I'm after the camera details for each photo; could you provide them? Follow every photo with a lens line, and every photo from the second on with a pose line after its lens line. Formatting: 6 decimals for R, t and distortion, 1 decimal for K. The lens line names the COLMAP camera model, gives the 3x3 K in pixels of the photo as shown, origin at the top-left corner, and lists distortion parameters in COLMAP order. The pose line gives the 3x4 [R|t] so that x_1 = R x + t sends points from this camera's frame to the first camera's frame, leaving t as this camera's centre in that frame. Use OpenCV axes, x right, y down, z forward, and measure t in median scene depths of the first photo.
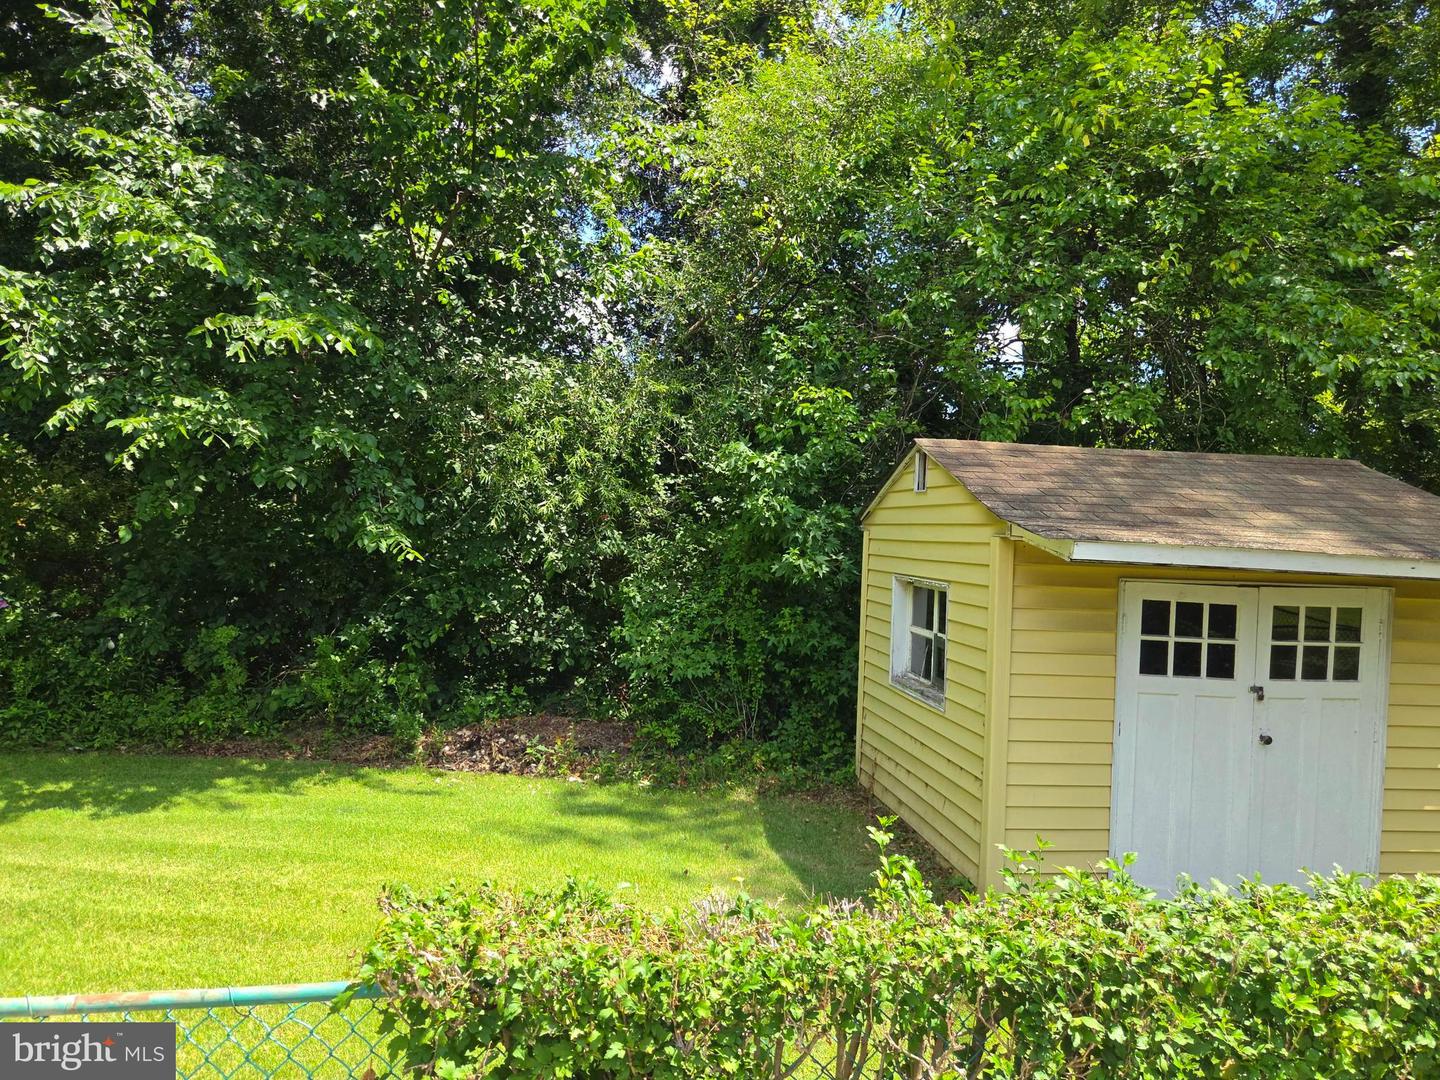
lens RADIAL K [[971.2, 0, 720.0], [0, 971.2, 540.0], [0, 0, 1]] dist [0.059922, -0.043266]
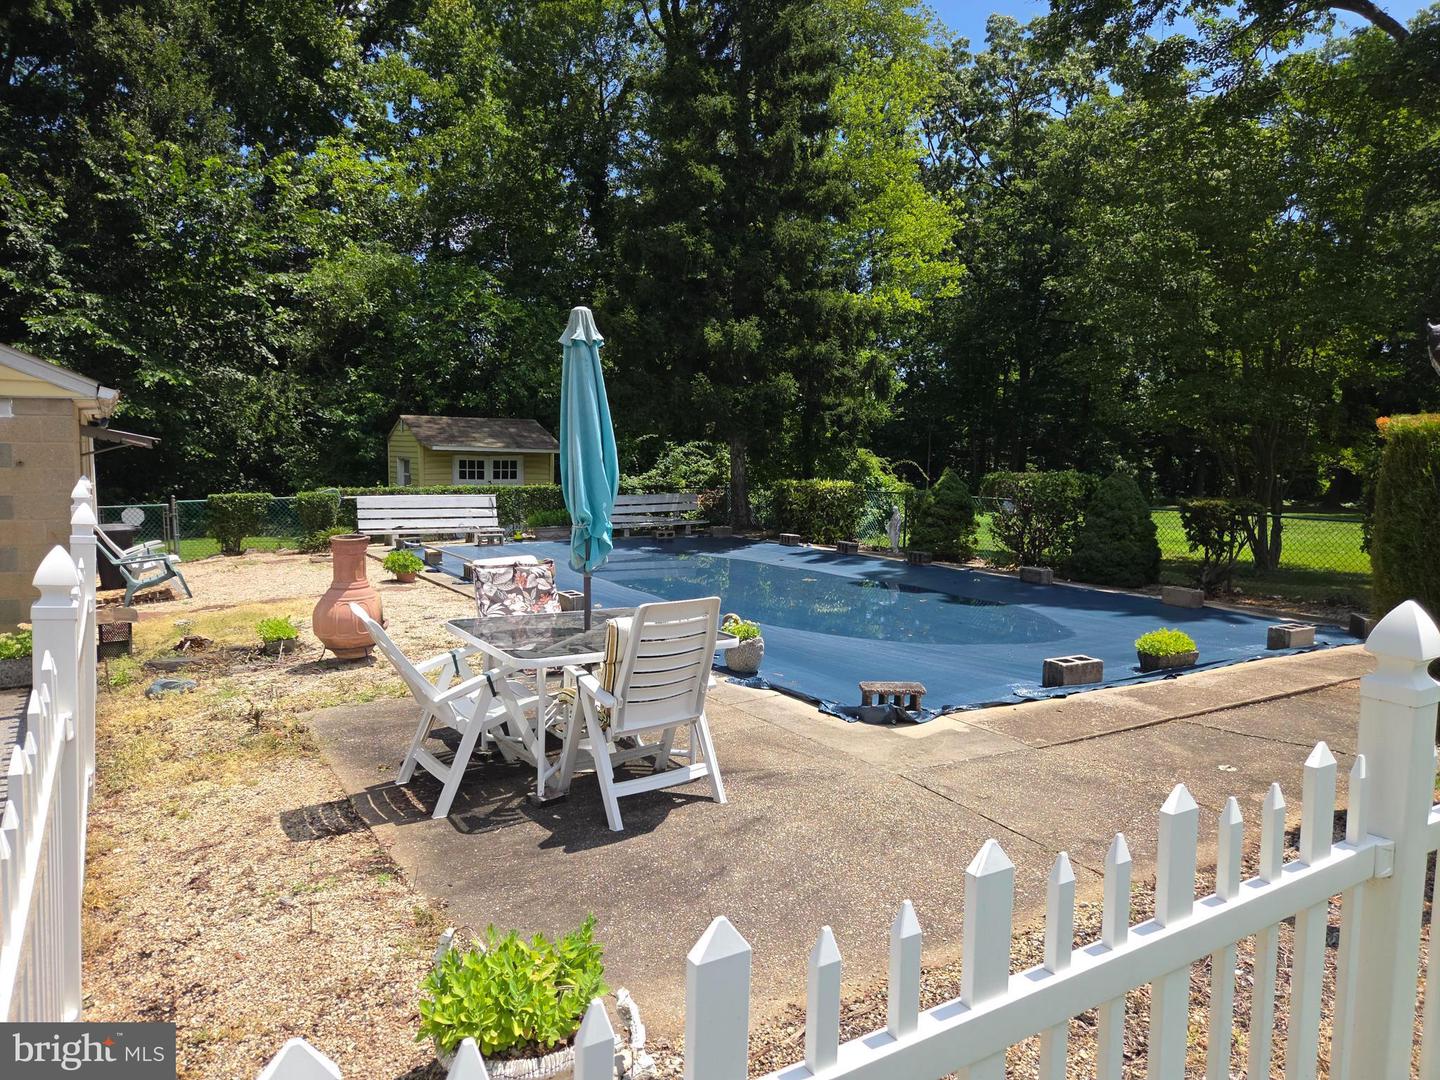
lens RADIAL K [[971.2, 0, 720.0], [0, 971.2, 540.0], [0, 0, 1]] dist [0.059922, -0.043266]
pose [[0.911333, -0.066036, 0.406339, -0.170762], [0.025574, 0.994225, 0.104220, -0.000266], [-0.410874, -0.084588, 0.907759, -2.289749]]
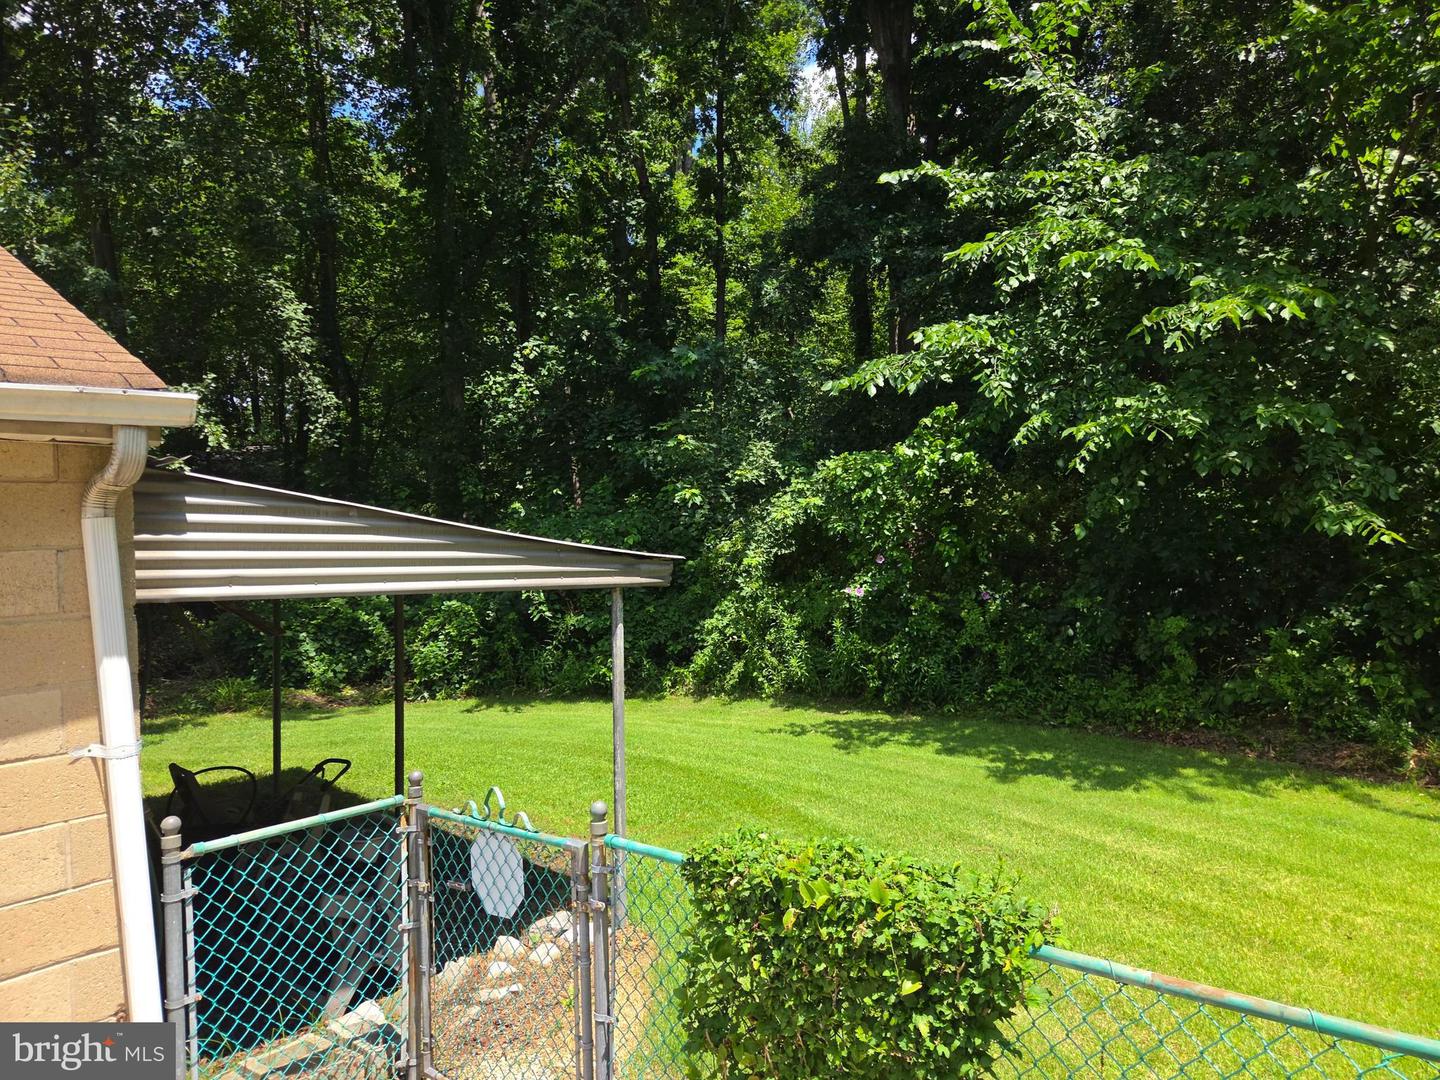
lens RADIAL K [[971.2, 0, 720.0], [0, 971.2, 540.0], [0, 0, 1]] dist [0.059922, -0.043266]
pose [[0.644603, -0.053554, -0.762640, -0.034478], [0.061943, 0.997922, -0.017720, -0.002188], [0.762004, -0.035818, 0.646581, -0.003407]]
